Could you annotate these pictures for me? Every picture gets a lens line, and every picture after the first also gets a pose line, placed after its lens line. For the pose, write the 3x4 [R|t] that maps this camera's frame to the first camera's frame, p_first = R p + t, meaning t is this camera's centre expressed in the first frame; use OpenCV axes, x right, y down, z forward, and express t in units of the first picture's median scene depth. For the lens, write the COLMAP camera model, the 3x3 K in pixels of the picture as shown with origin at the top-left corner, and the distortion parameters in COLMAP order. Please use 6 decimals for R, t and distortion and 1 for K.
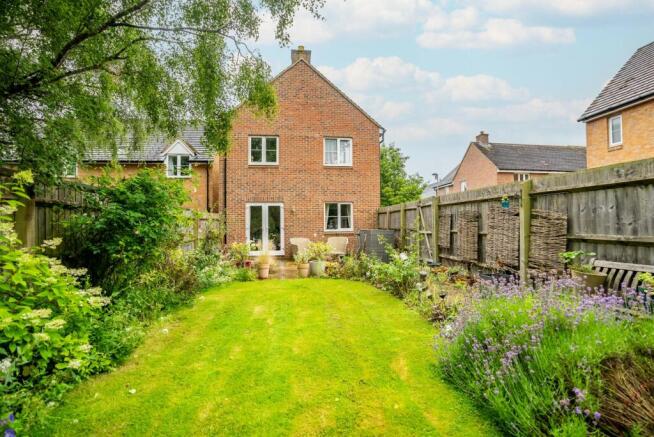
lens RADIAL K [[309.8, 0, 326.8], [0, 309.8, 218.5], [0, 0, 1]] dist [-0.000331, -0.000005]
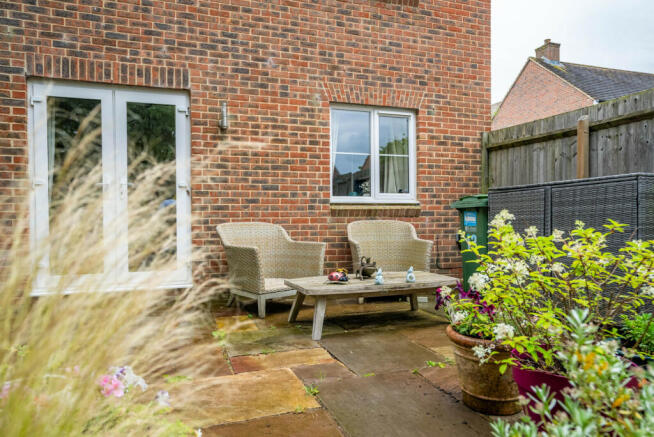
lens RADIAL K [[452.2, 0, 327.4], [0, 452.2, 220.5], [0, 0, 1]] dist [-0.001552, -0.000084]
pose [[0.976125, -0.002089, 0.217201, -0.106484], [-0.001980, 0.999827, 0.018515, 0.051498], [-0.217202, -0.018503, 0.975951, 0.583432]]
